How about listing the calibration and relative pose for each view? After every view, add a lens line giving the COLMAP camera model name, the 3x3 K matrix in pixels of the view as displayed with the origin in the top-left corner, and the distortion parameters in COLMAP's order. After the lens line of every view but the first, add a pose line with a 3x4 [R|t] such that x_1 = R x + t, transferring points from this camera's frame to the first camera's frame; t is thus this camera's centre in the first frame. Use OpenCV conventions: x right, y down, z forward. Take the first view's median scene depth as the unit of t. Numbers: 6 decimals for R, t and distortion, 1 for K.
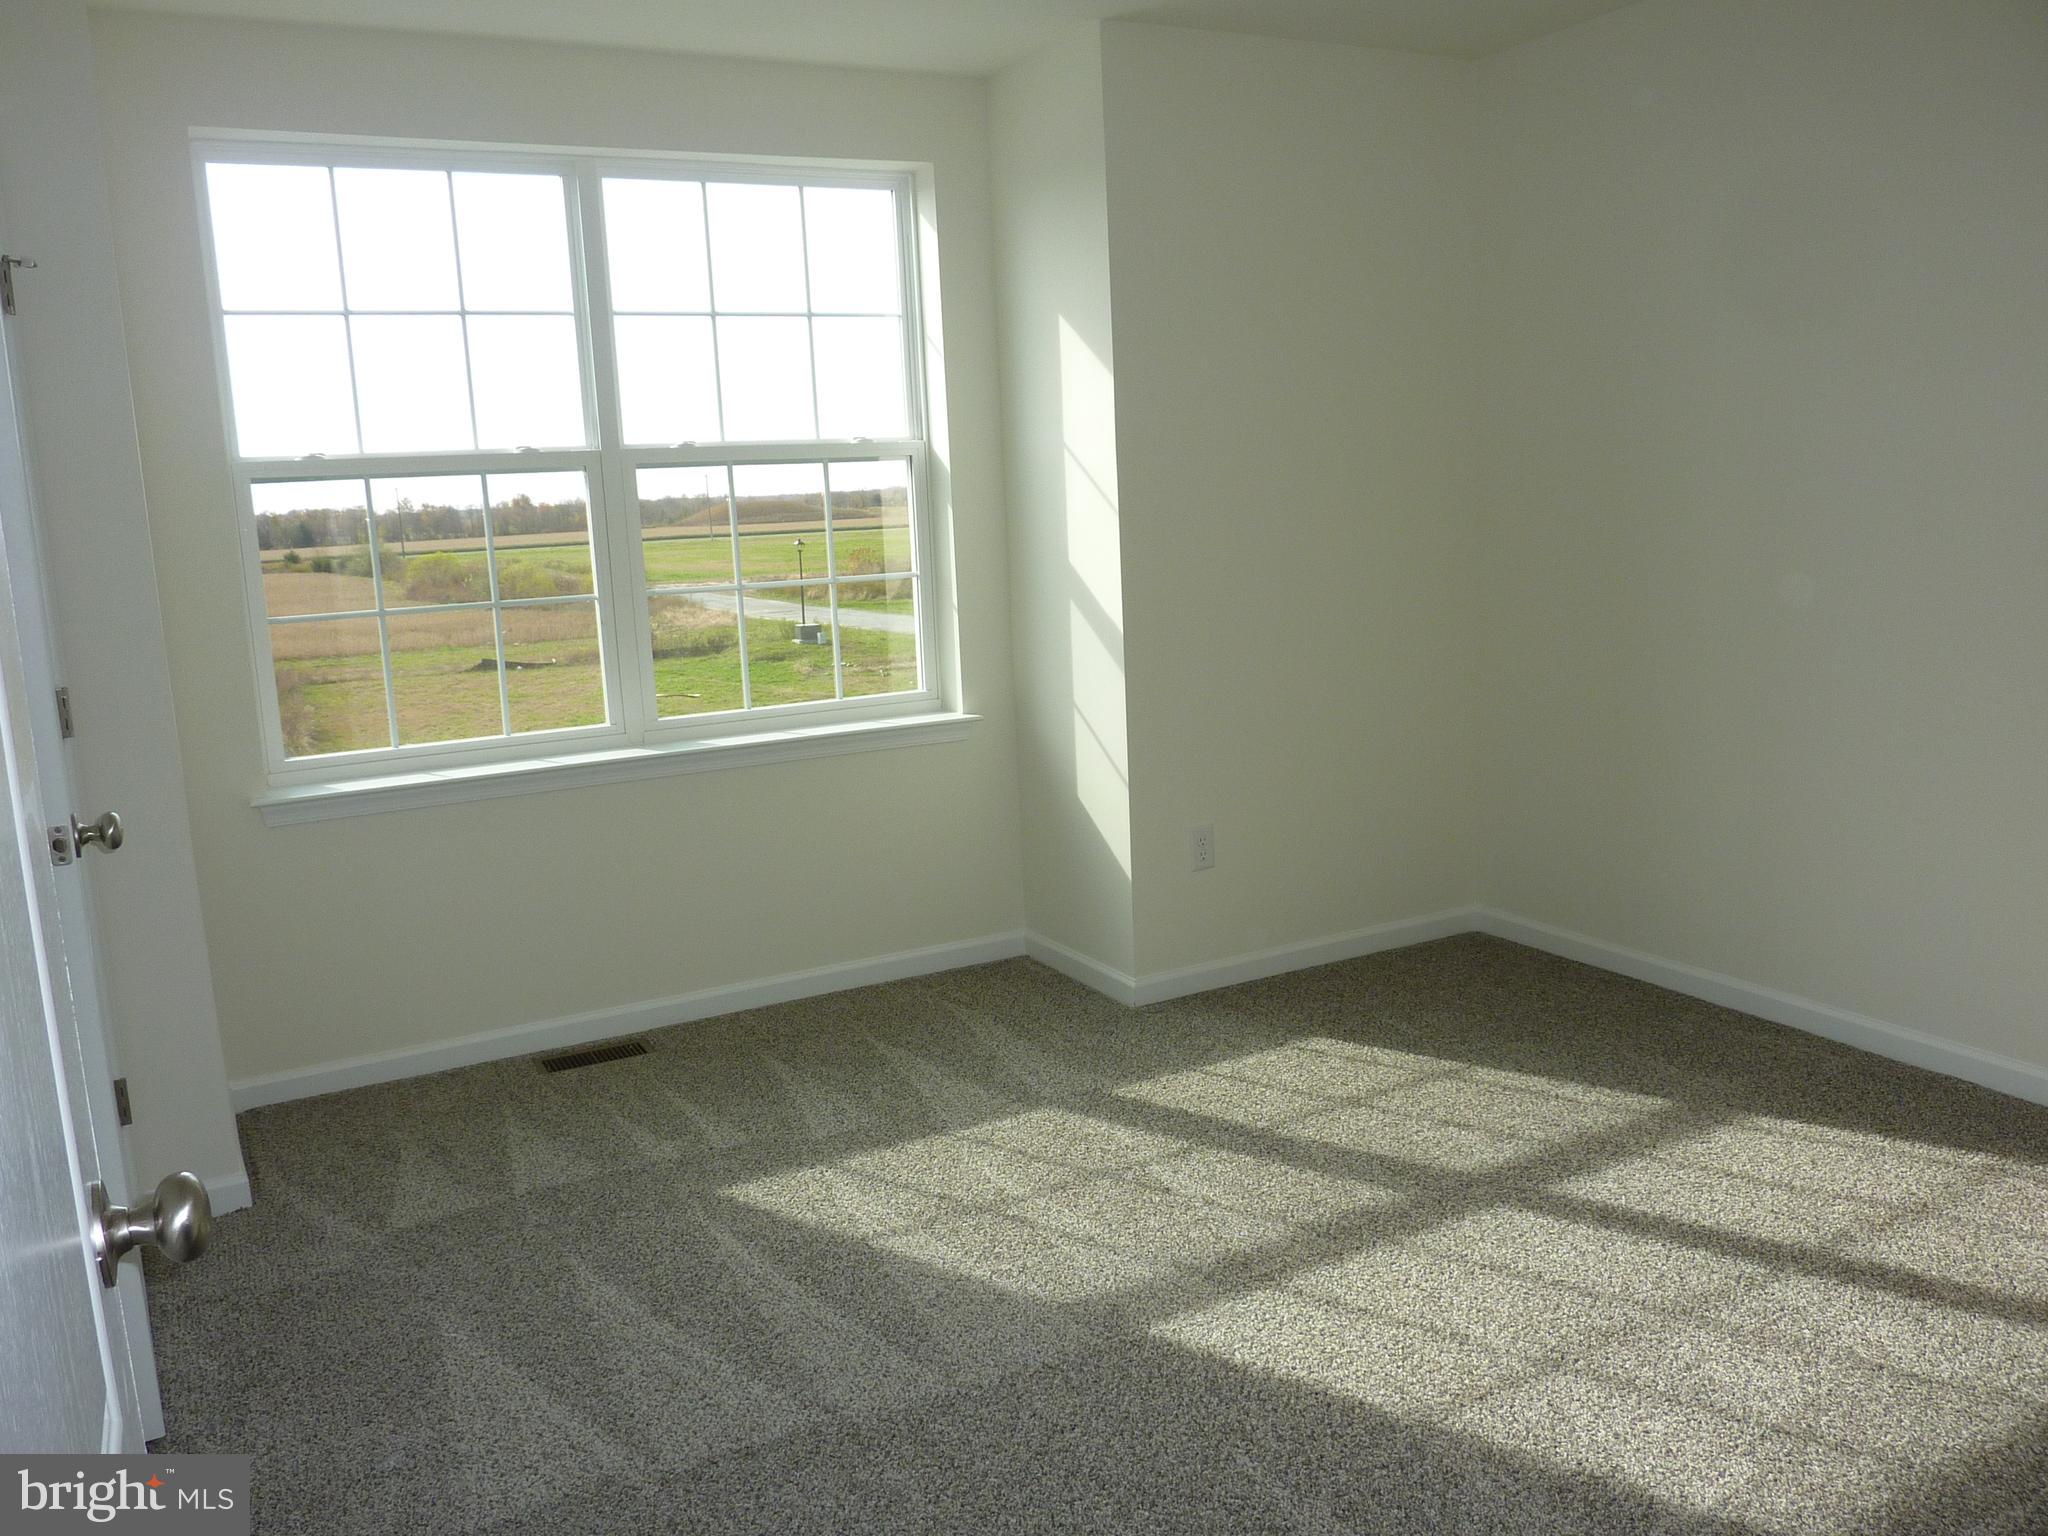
lens RADIAL K [[1550.7, 0, 1024.0], [0, 1550.7, 768.0], [0, 0, 1]] dist [-0.031593, -0.001148]
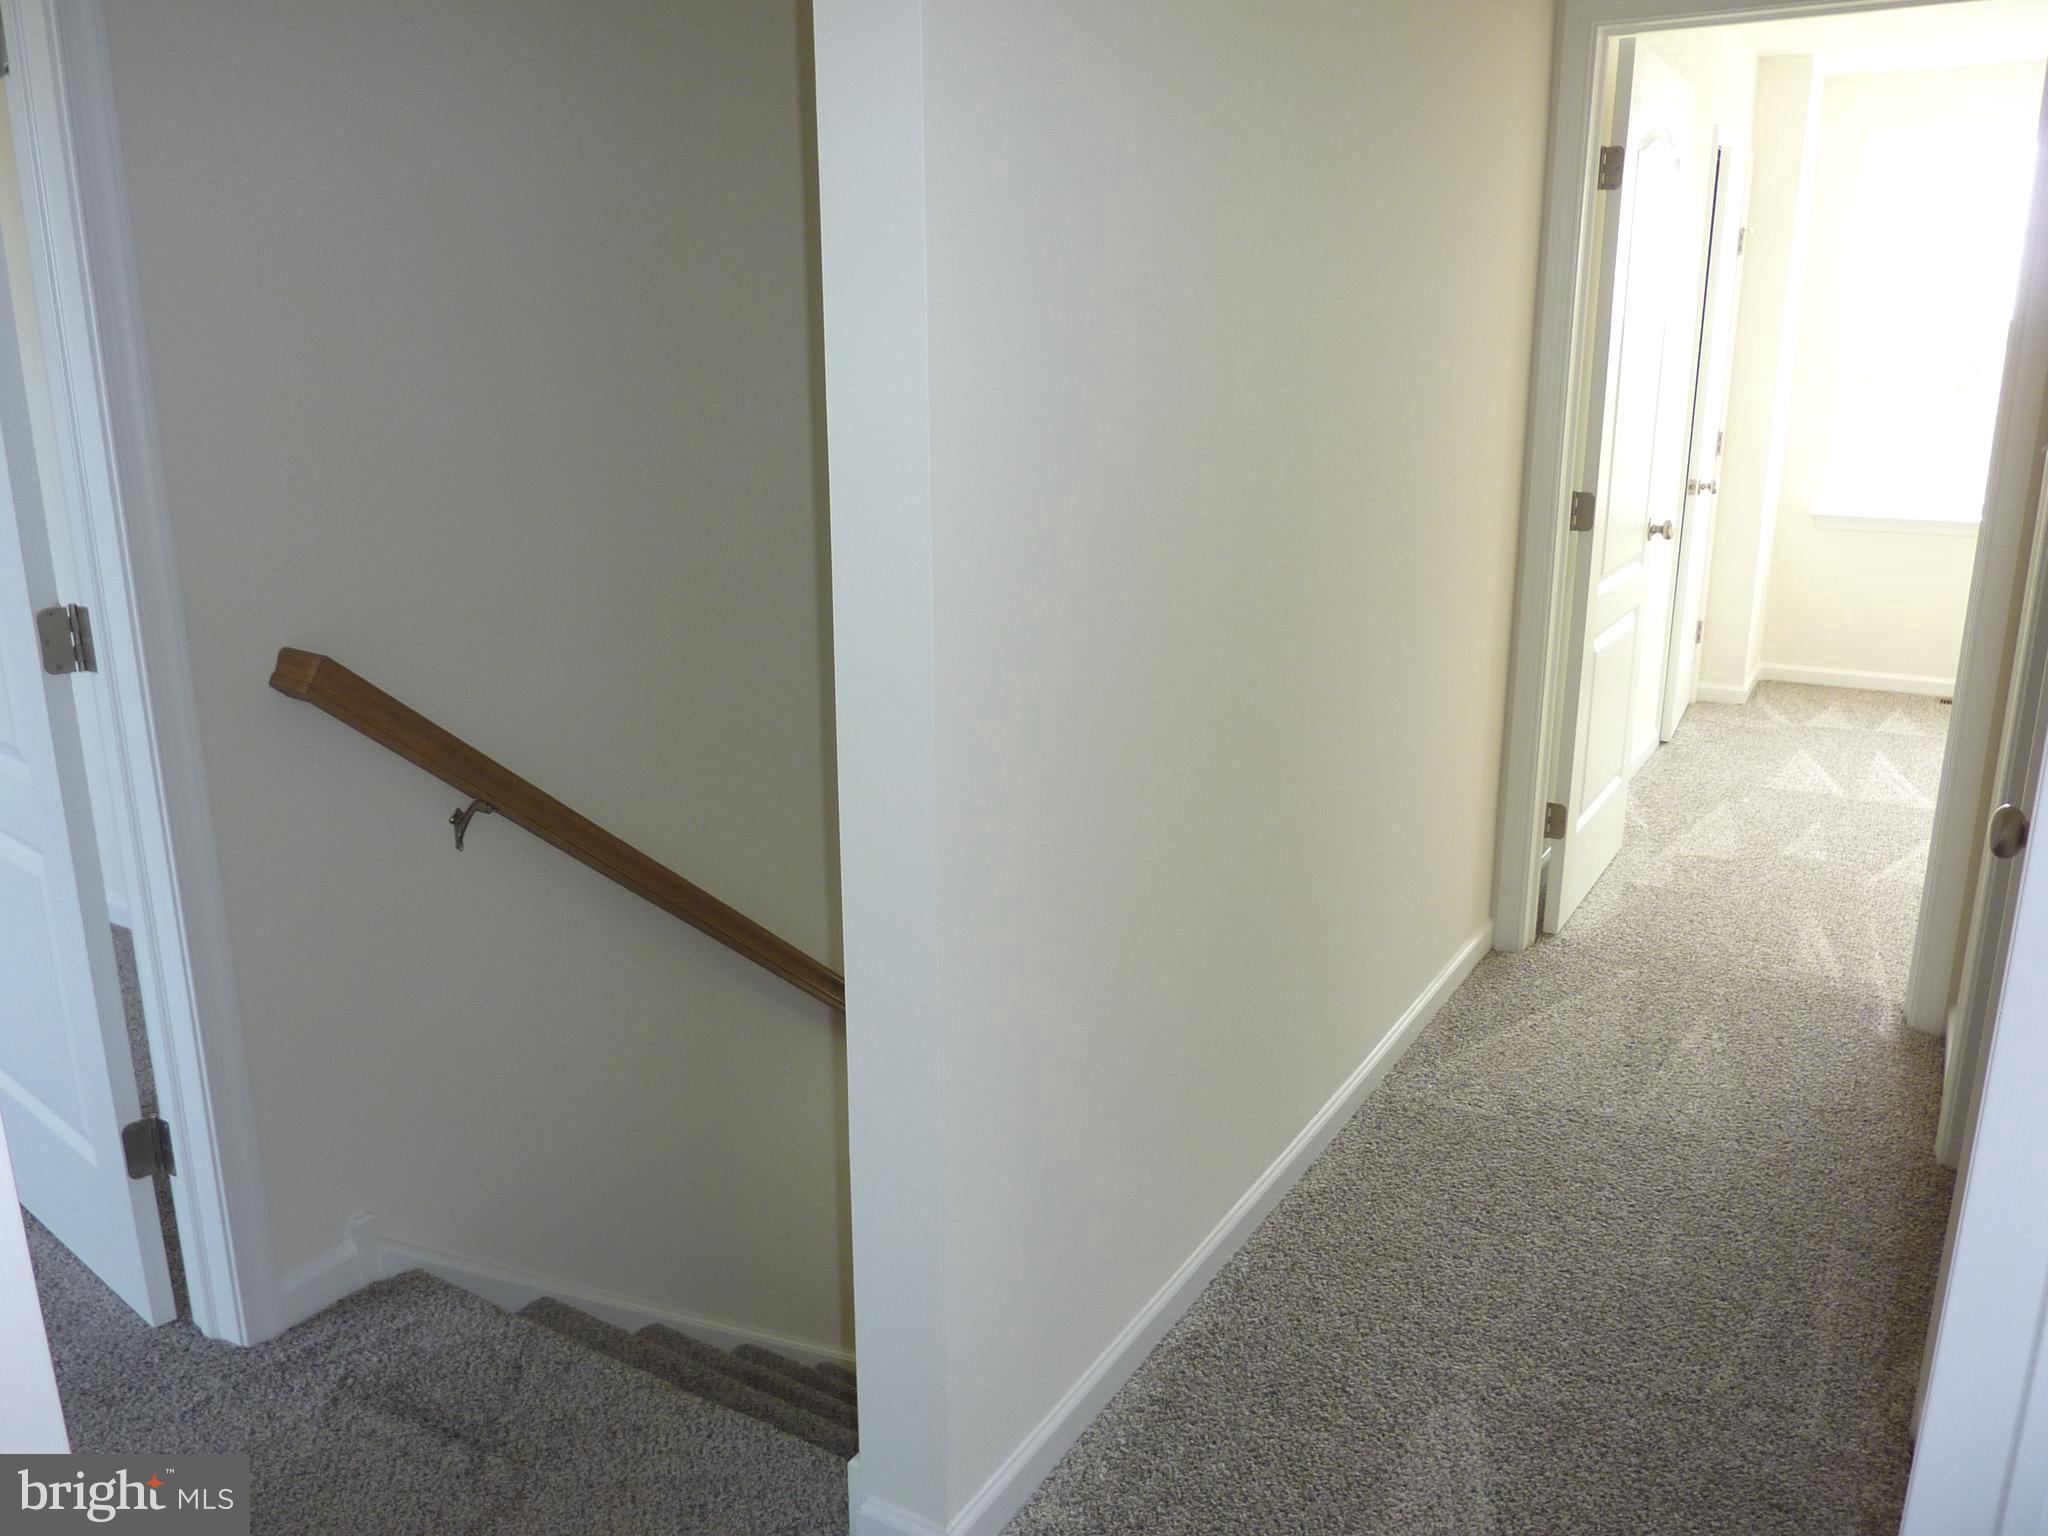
lens RADIAL K [[1550.7, 0, 1024.0], [0, 1550.7, 768.0], [0, 0, 1]] dist [-0.031593, -0.001148]
pose [[0.503680, 0.262085, -0.823176, 0.666481], [-0.165608, 0.964491, 0.205746, 0.106266], [0.847869, 0.032694, 0.529198, -0.814175]]
